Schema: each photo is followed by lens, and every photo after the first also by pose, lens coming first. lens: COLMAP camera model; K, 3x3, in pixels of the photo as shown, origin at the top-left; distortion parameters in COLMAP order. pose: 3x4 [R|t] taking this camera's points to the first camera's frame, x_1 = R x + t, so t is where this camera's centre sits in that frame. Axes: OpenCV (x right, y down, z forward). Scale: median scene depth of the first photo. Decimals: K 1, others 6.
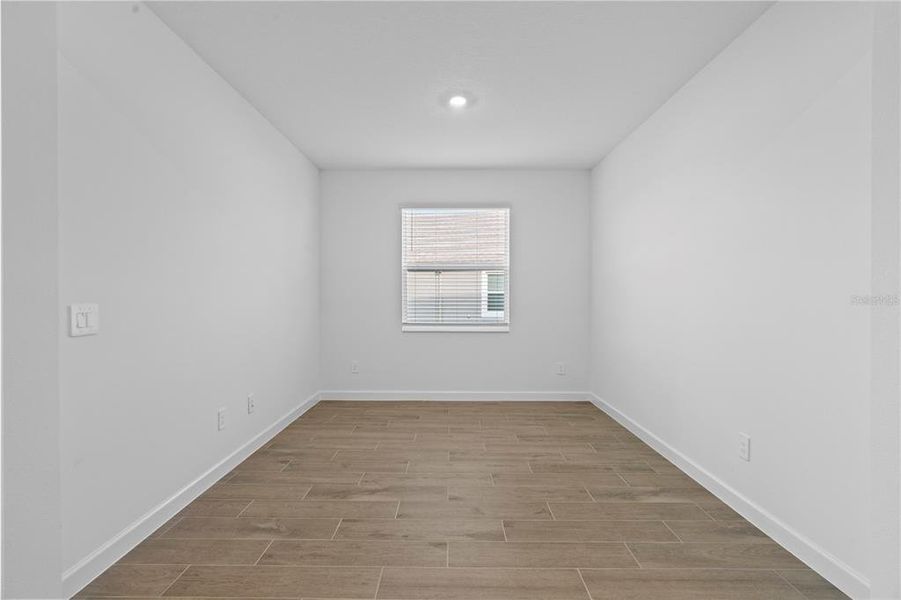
lens RADIAL K [[405.2, 0, 450.5], [0, 405.2, 300.0], [0, 0, 1]] dist [-0.002082, 0.000485]
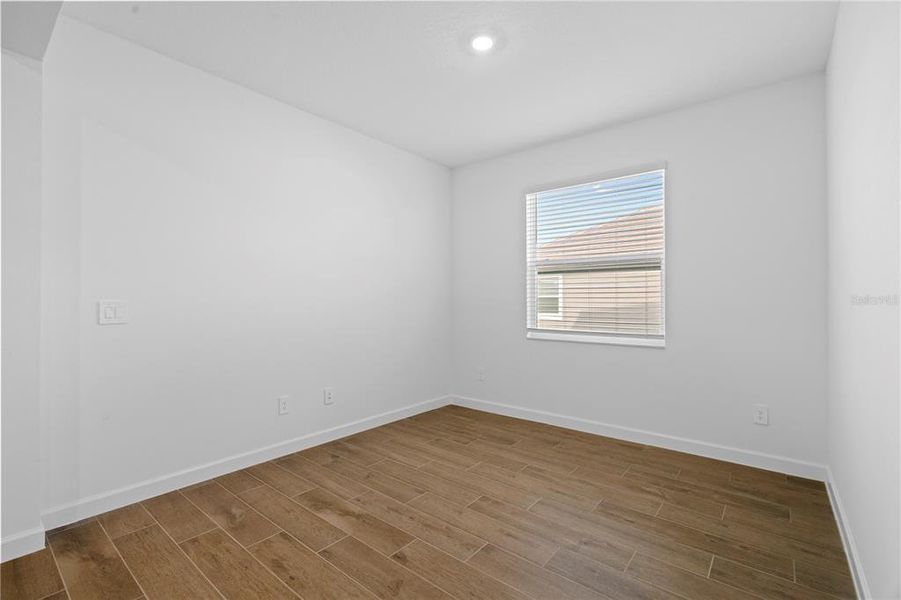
lens RADIAL K [[405.2, 0, 450.5], [0, 405.2, 300.0], [0, 0, 1]] dist [-0.002082, 0.000485]
pose [[0.776814, -0.002669, -0.629724, 0.414318], [-0.004215, 0.999947, -0.009437, 0.008434], [0.629716, 0.009985, 0.776762, 0.338009]]
